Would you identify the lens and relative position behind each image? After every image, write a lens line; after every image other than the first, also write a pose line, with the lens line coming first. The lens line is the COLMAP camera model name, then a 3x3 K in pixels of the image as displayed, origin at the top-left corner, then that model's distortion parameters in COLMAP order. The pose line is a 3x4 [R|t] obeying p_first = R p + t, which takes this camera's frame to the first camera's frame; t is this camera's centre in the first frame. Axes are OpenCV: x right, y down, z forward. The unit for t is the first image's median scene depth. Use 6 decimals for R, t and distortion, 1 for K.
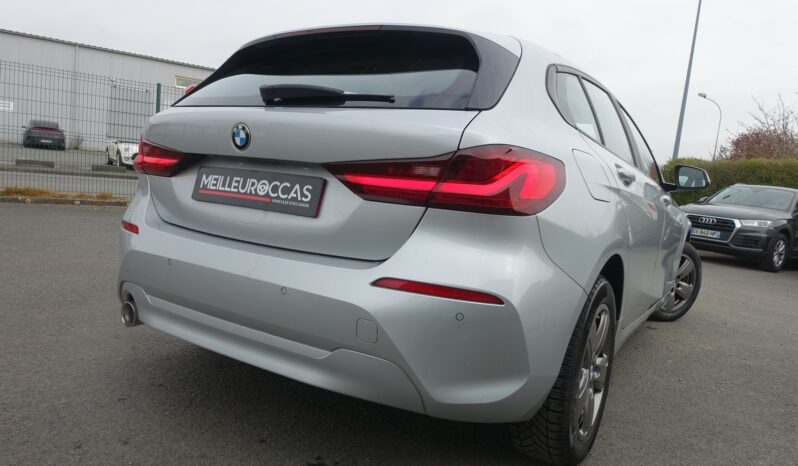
lens RADIAL K [[546.8, 0, 384.1], [0, 546.8, 235.1], [0, 0, 1]] dist [-0.004891, 0.001271]
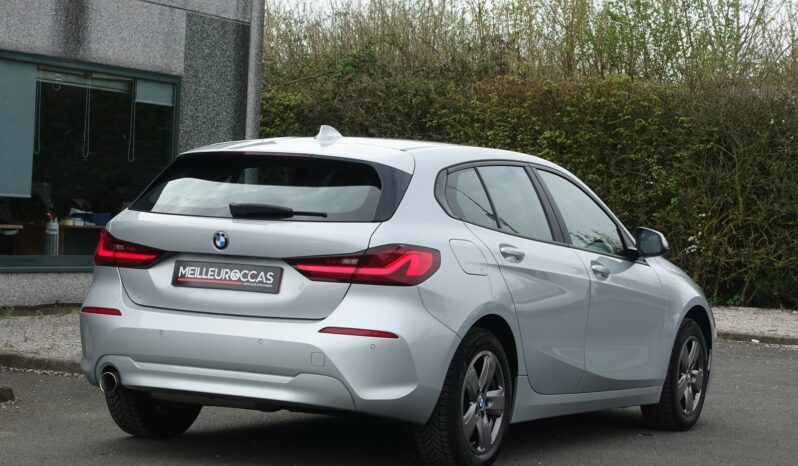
lens RADIAL K [[1737.5, 0, 399.9], [0, 1737.5, 233.3], [0, 0, 1]] dist [-0.100975, 0.000000]
pose [[0.992854, -0.034147, 0.114345, -0.315810], [0.045076, 0.994513, -0.094404, 0.256718], [-0.110494, 0.098883, 0.988945, -3.603507]]
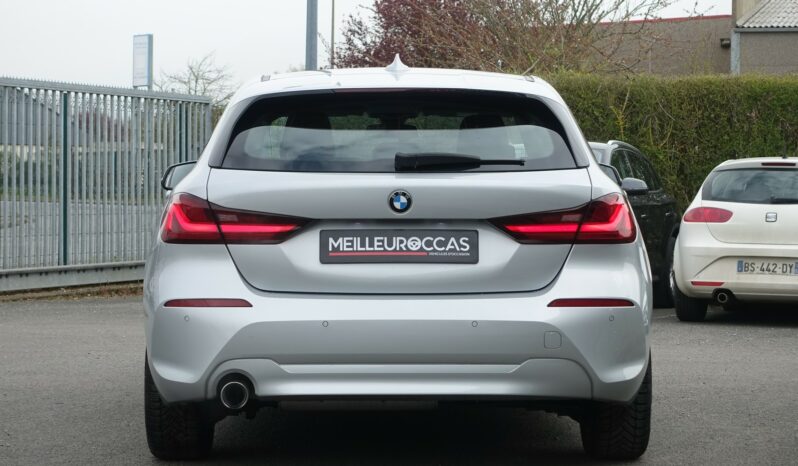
lens RADIAL K [[1737.5, 0, 399.8], [0, 1737.5, 233.5], [0, 0, 1]] dist [-0.100975, 0.000000]
pose [[0.830897, -0.106479, 0.546143, -2.255620], [0.130312, 0.991461, -0.004955, -0.095923], [-0.540952, 0.075286, 0.837677, -2.038697]]
